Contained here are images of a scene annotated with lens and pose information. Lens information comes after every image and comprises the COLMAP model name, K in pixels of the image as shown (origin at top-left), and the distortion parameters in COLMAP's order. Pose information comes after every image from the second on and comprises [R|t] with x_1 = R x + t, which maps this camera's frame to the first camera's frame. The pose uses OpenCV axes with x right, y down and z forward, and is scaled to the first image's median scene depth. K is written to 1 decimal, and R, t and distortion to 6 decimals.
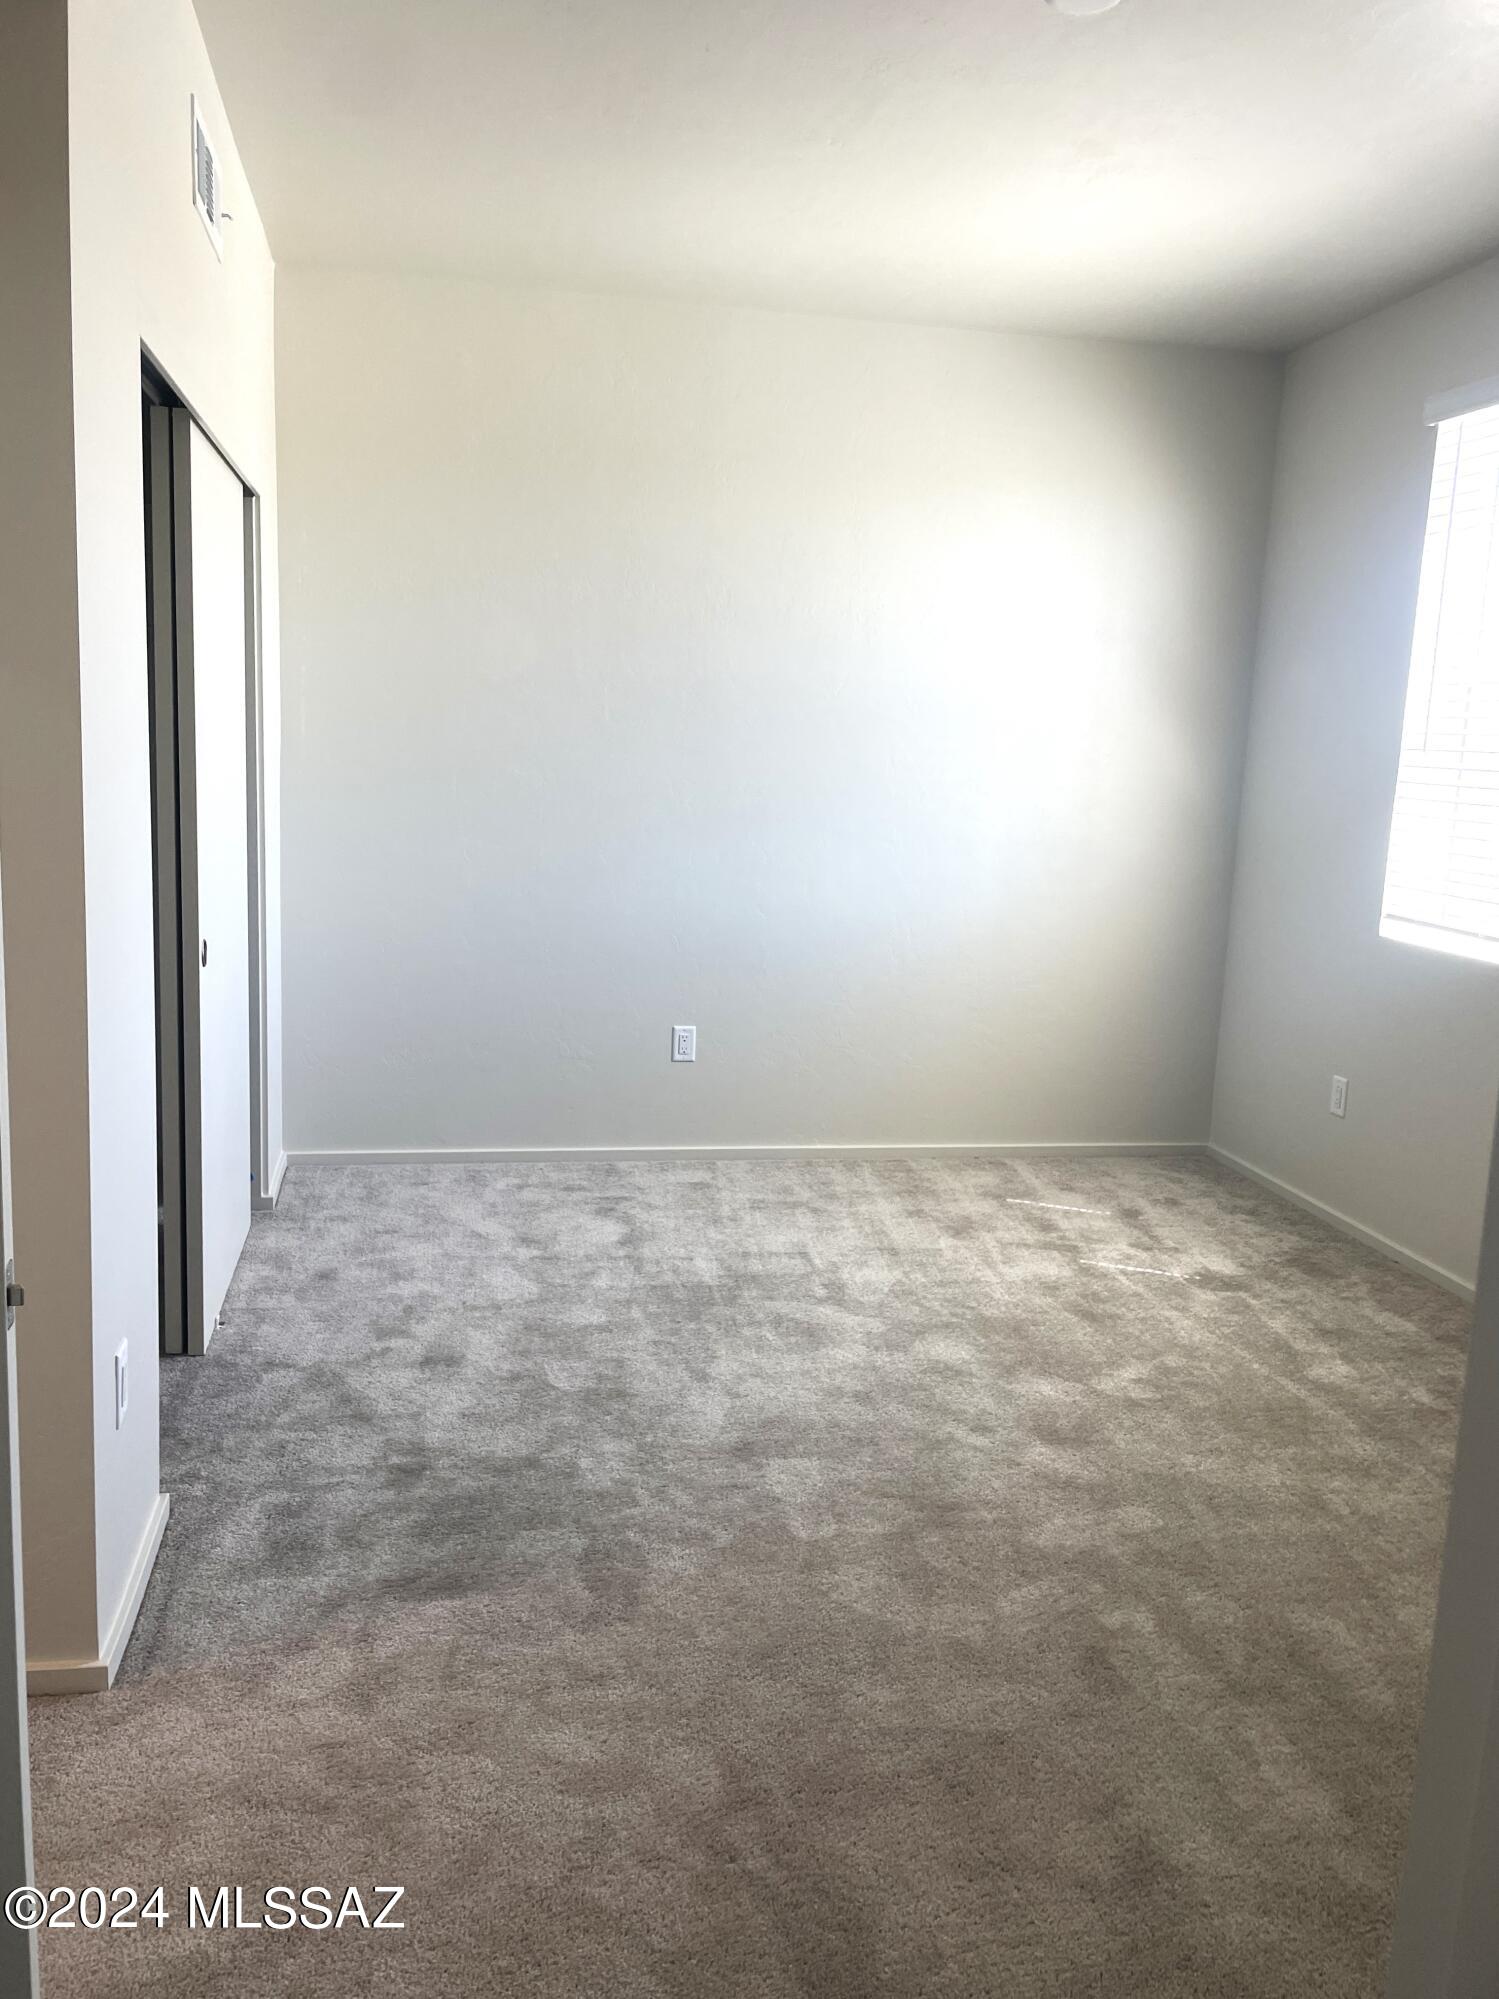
lens RADIAL K [[1524.2, 0, 720.1], [0, 1524.2, 1006.1], [0, 0, 1]] dist [0.081555, -0.118459]
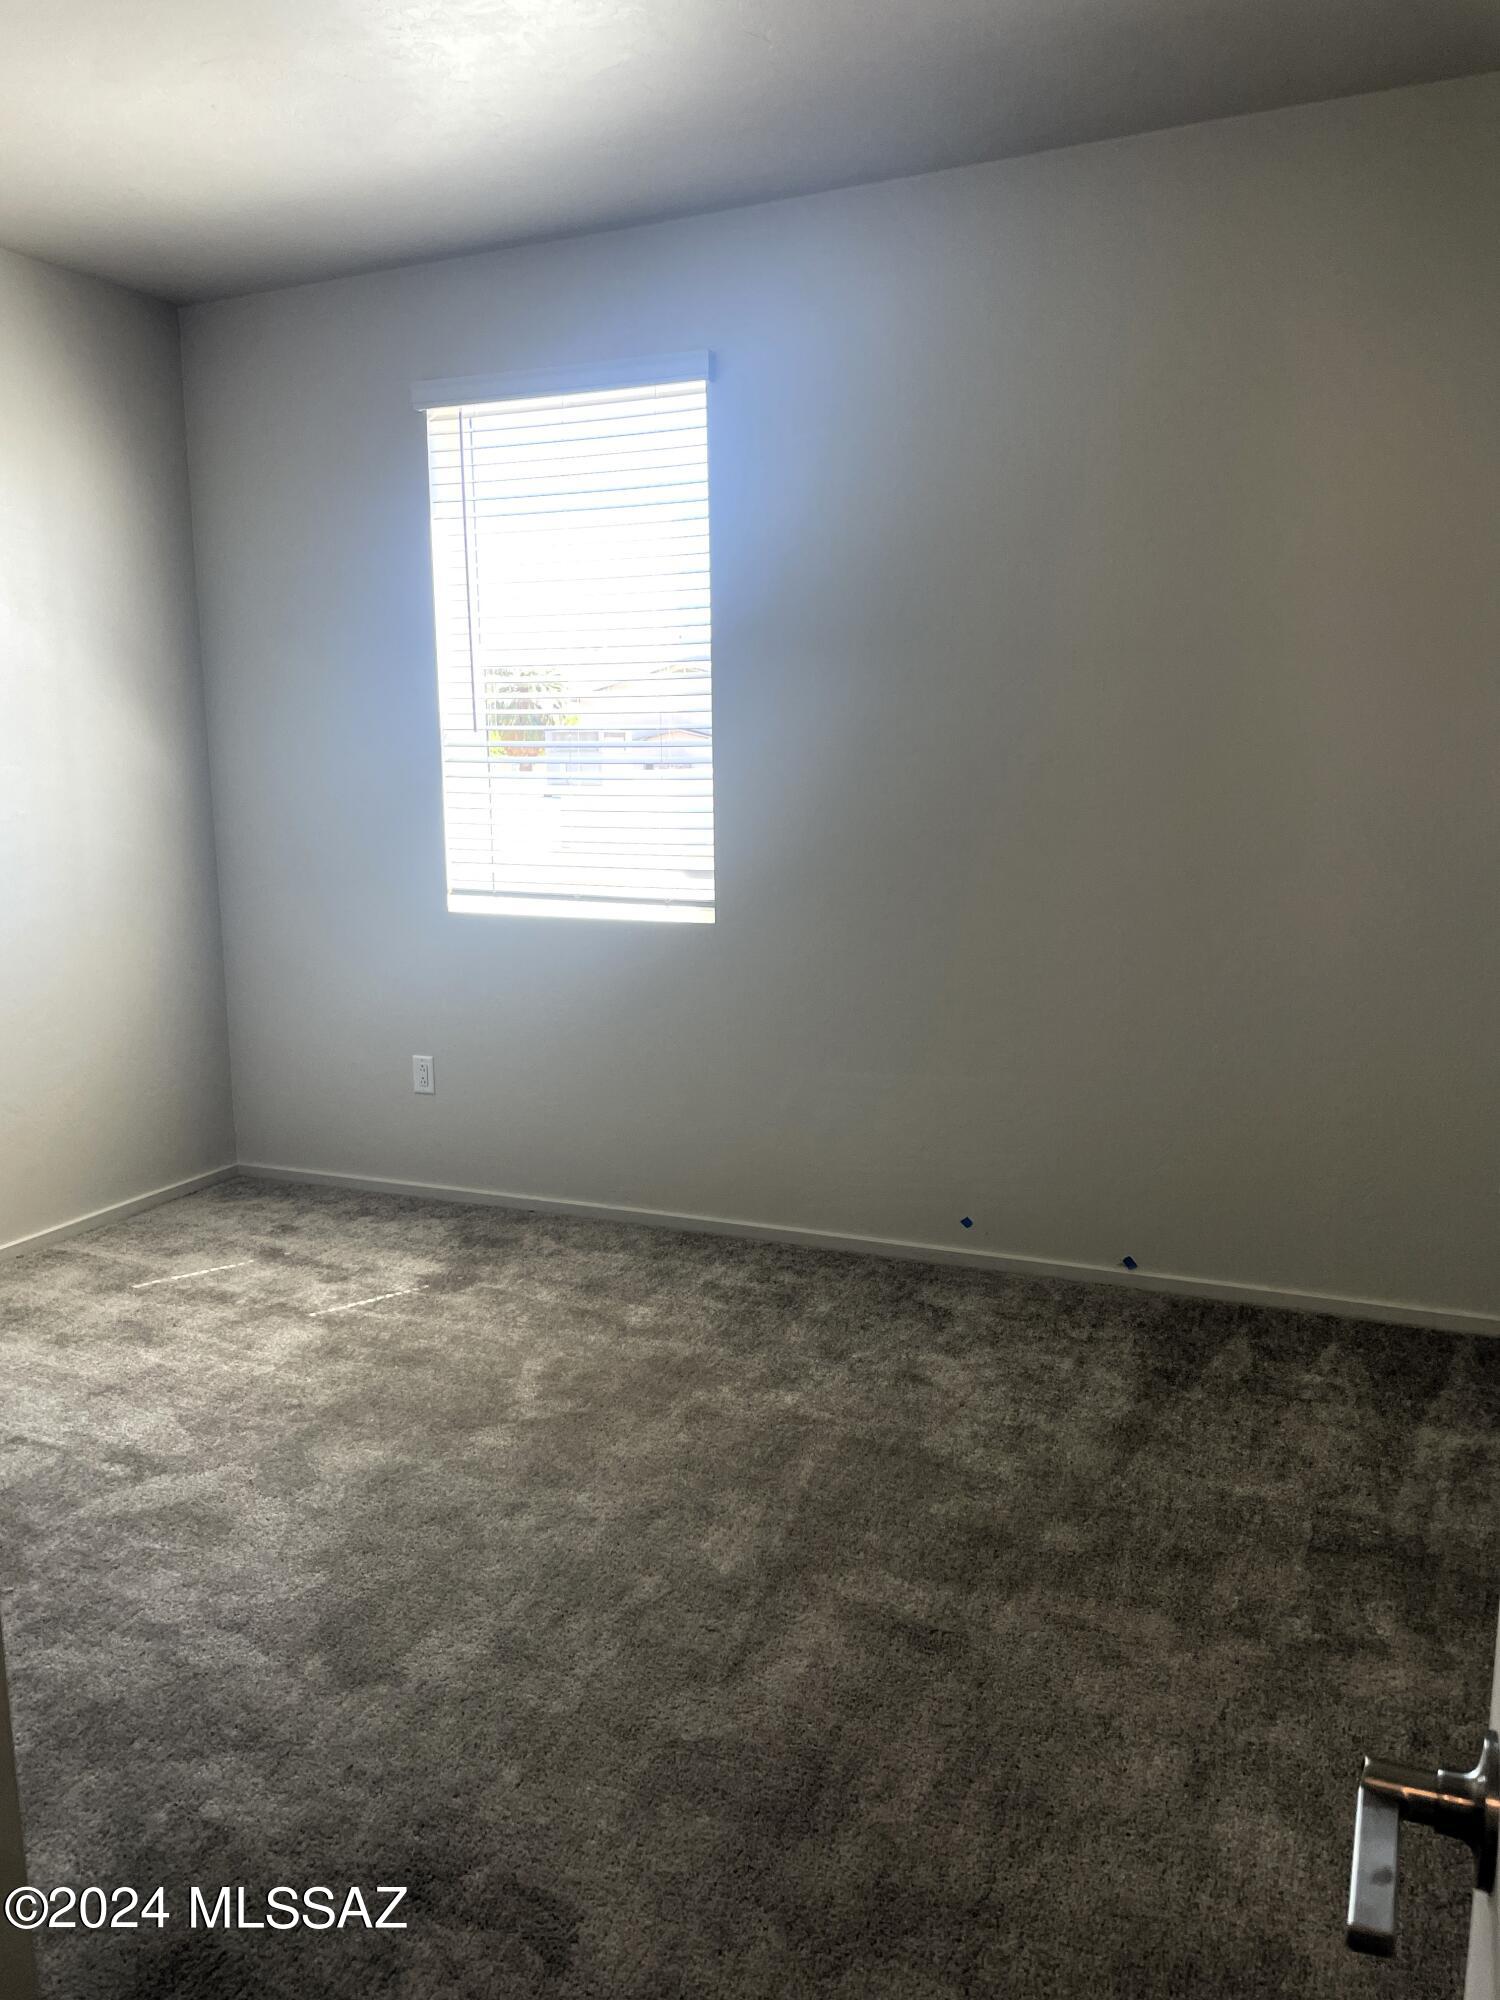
lens RADIAL K [[1524.9, 0, 720.6], [0, 1524.9, 1006.6], [0, 0, 1]] dist [0.081555, -0.118459]
pose [[0.547915, -0.184211, 0.816000, -0.325149], [0.176439, 0.978957, 0.102526, -0.057477], [-0.817716, 0.087798, 0.568887, 0.281475]]
